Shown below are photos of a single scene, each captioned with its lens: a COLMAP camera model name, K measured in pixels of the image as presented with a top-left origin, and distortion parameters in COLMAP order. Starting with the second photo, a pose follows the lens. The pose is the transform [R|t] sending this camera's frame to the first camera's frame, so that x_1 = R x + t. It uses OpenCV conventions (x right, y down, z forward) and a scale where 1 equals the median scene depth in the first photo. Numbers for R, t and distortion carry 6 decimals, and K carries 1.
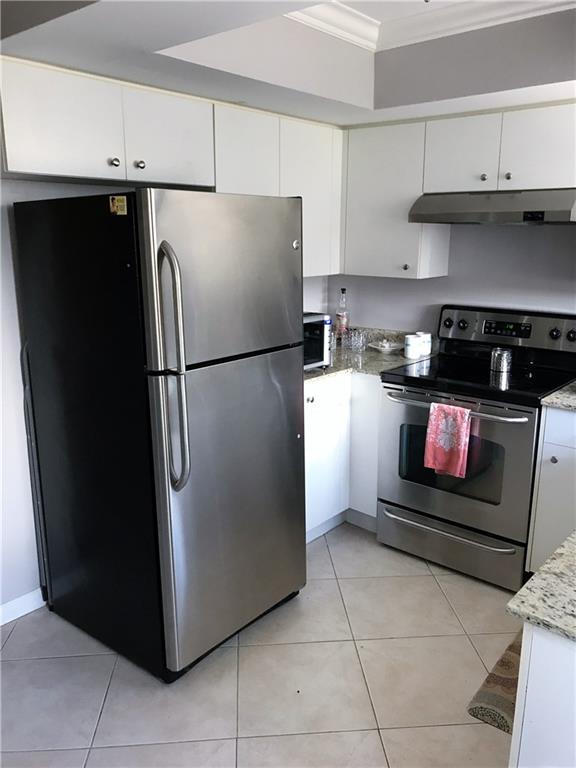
lens RADIAL K [[620.7, 0, 288.0], [0, 620.7, 384.0], [0, 0, 1]] dist [0.002303, 0.006450]
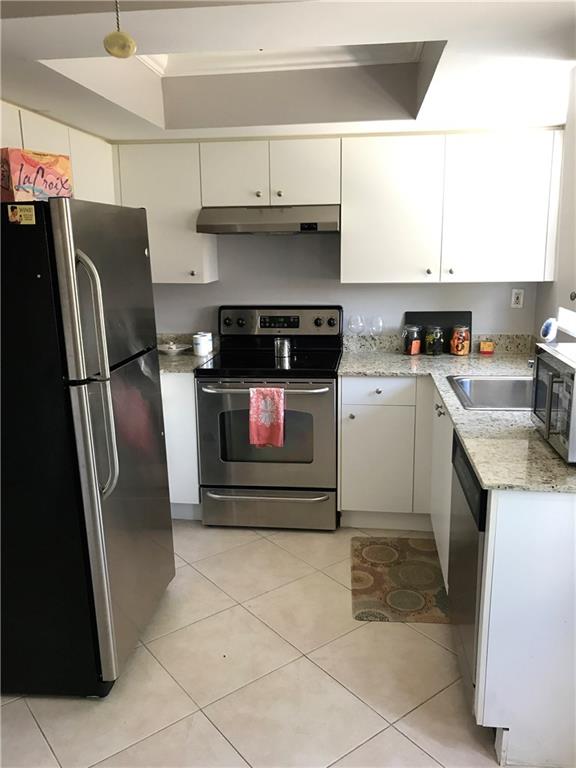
lens RADIAL K [[613.5, 0, 288.0], [0, 613.5, 384.0], [0, 0, 1]] dist [0.073815, -0.110761]
pose [[0.845381, -0.133892, 0.517111, -0.300945], [0.143219, 0.989445, 0.022054, 0.007740], [-0.514606, 0.055416, 0.855634, -0.017951]]
